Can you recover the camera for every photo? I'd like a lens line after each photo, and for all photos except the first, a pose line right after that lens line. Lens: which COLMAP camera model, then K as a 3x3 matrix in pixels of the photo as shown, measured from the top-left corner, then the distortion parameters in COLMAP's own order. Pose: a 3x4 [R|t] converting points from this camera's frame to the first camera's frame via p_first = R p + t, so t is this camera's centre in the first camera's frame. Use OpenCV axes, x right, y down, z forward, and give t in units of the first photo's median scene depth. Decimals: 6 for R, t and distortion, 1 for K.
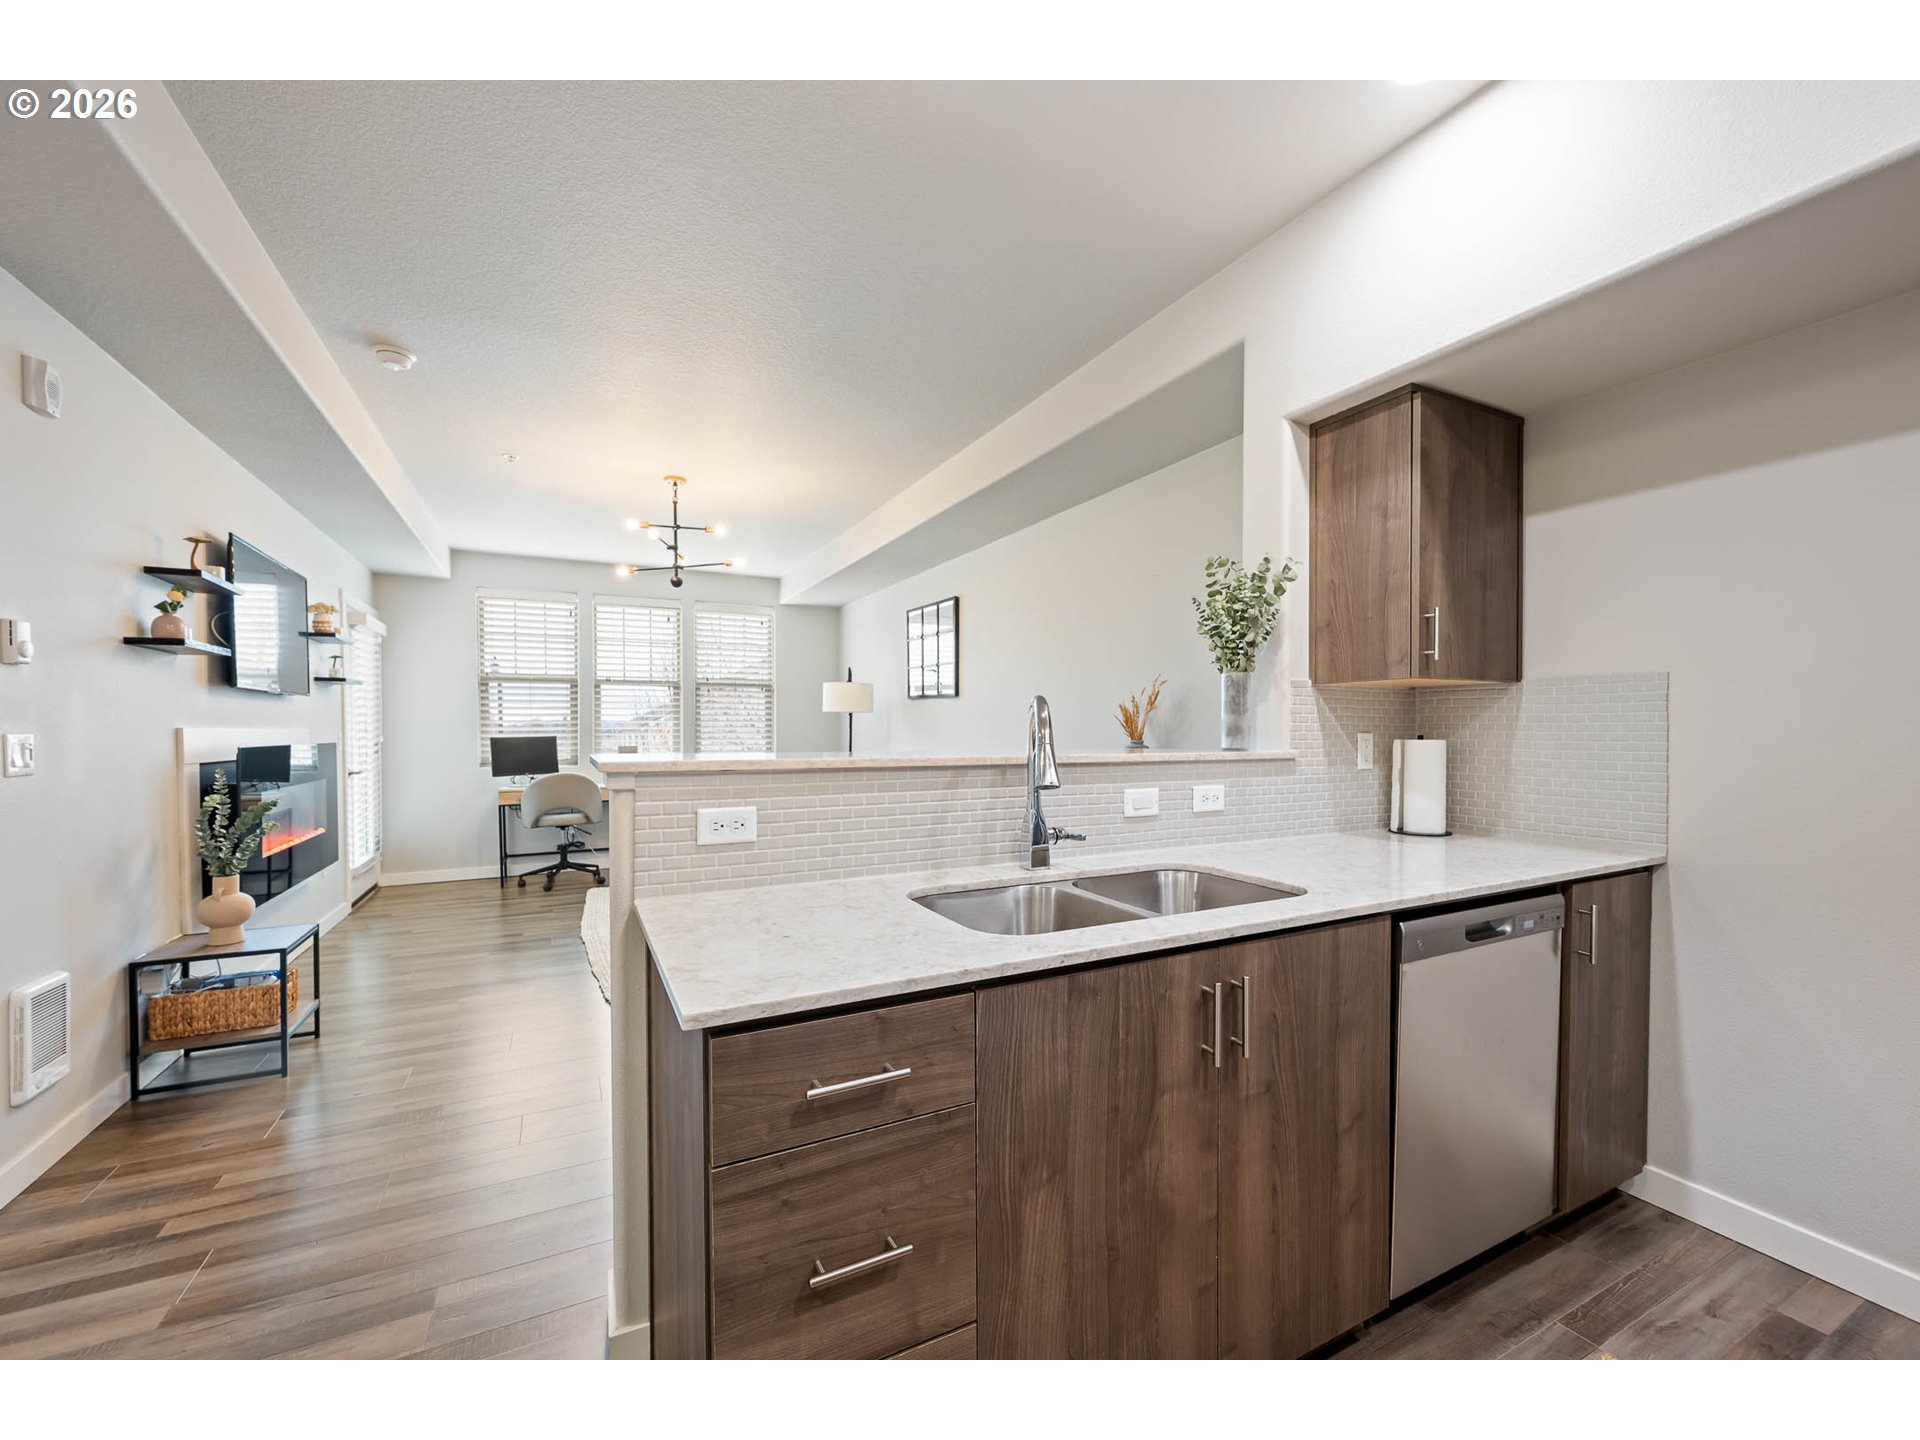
lens RADIAL K [[776.0, 0, 952.9], [0, 776.0, 735.6], [0, 0, 1]] dist [0.001462, 0.000064]
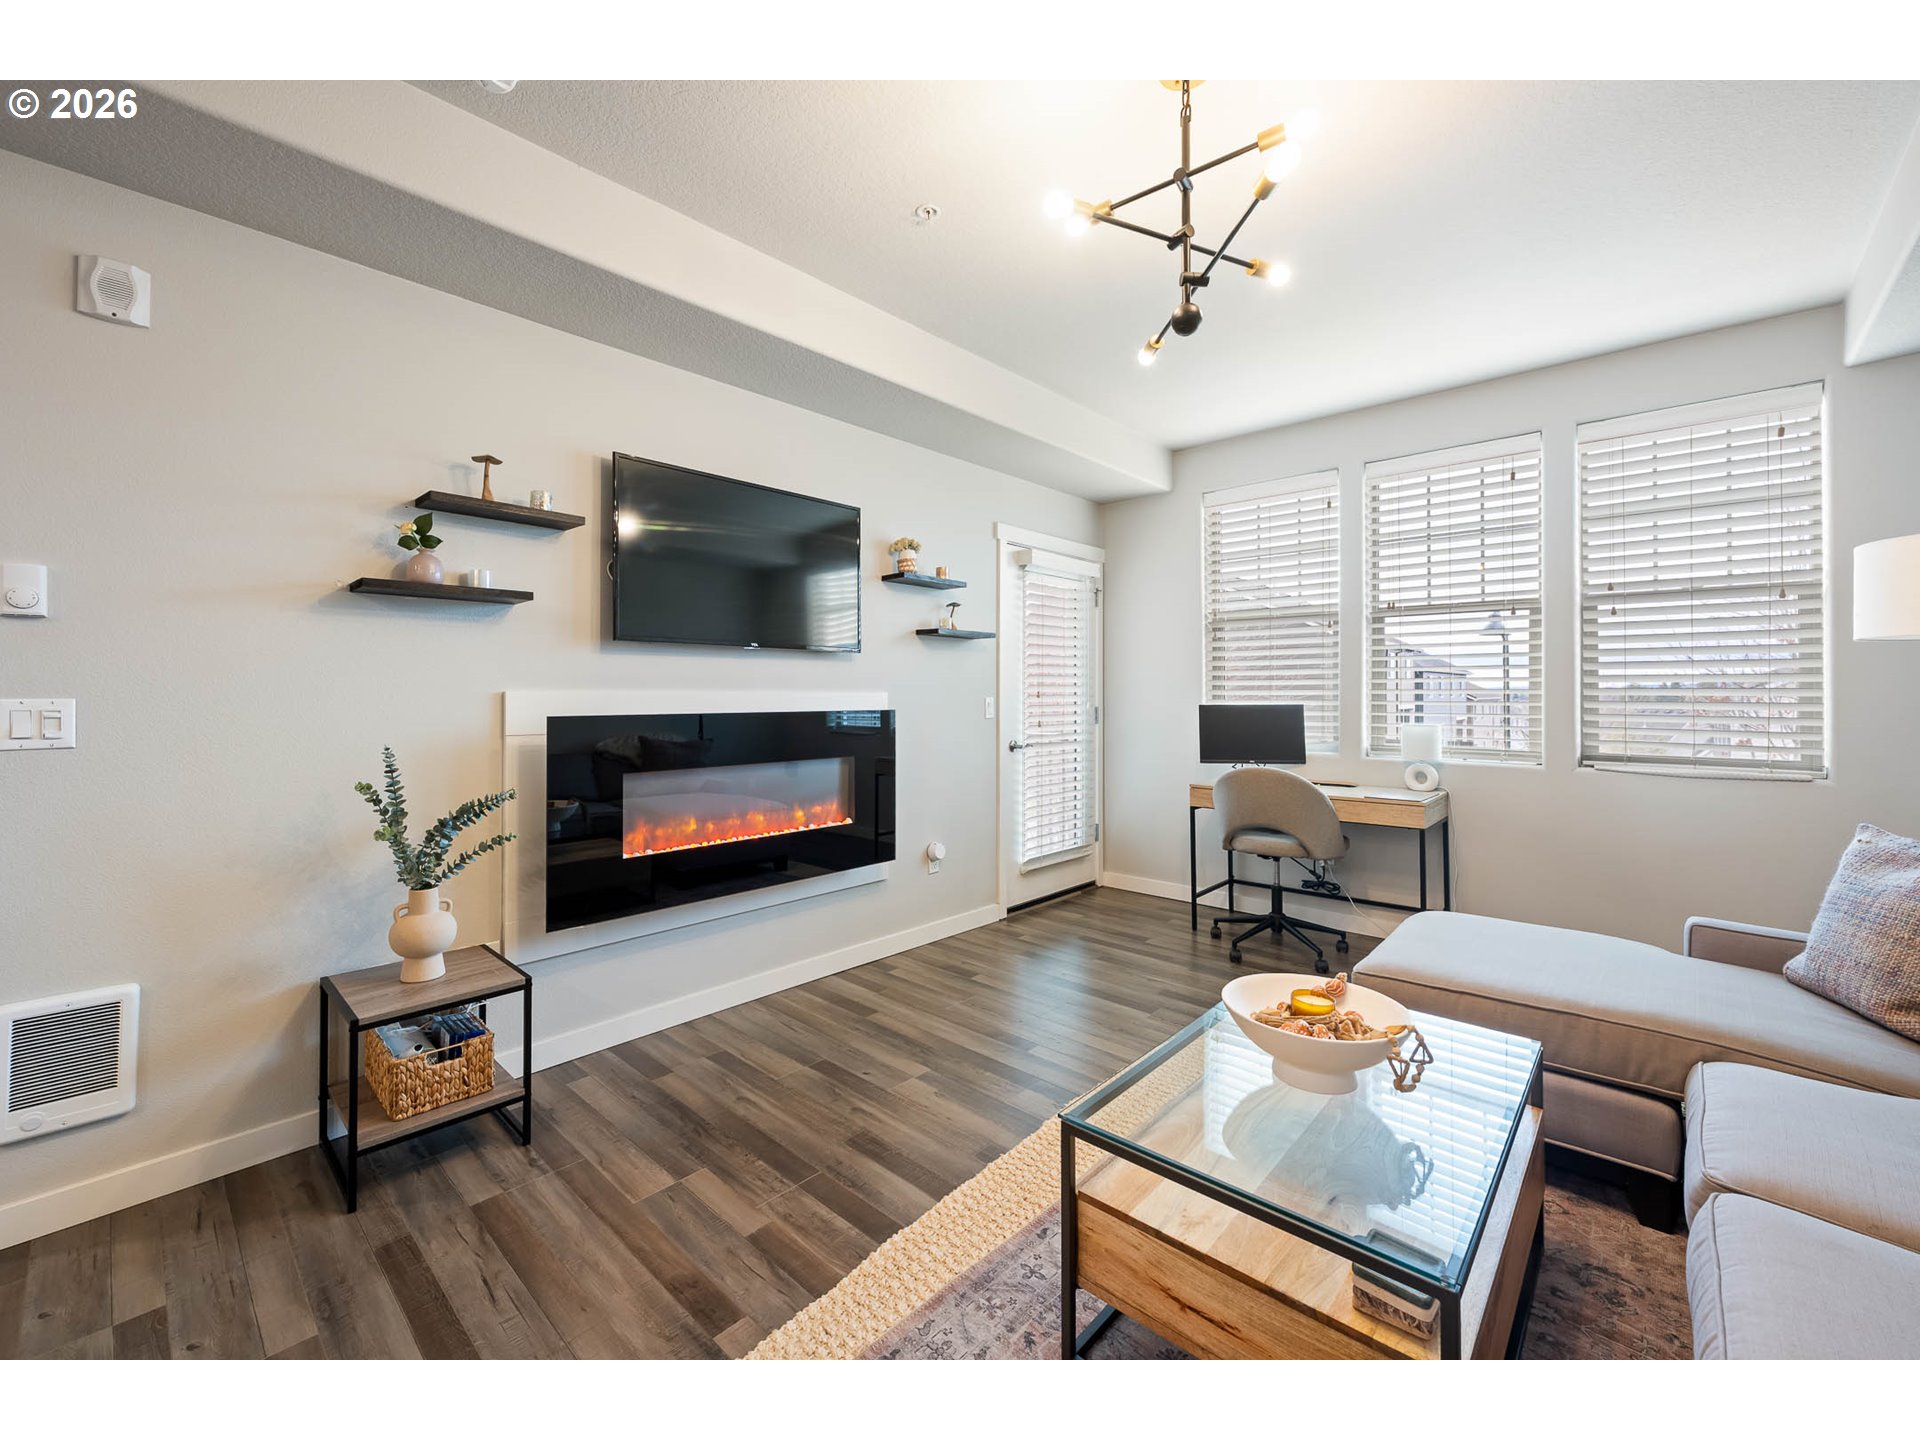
lens RADIAL K [[783.8, 0, 949.1], [0, 783.8, 687.7], [0, 0, 1]] dist [-0.002259, -0.000481]
pose [[0.348991, -0.002851, -0.937122, -0.030625], [-0.009462, 0.999934, -0.006566, -0.009361], [0.937078, 0.011159, 0.348941, 0.806730]]
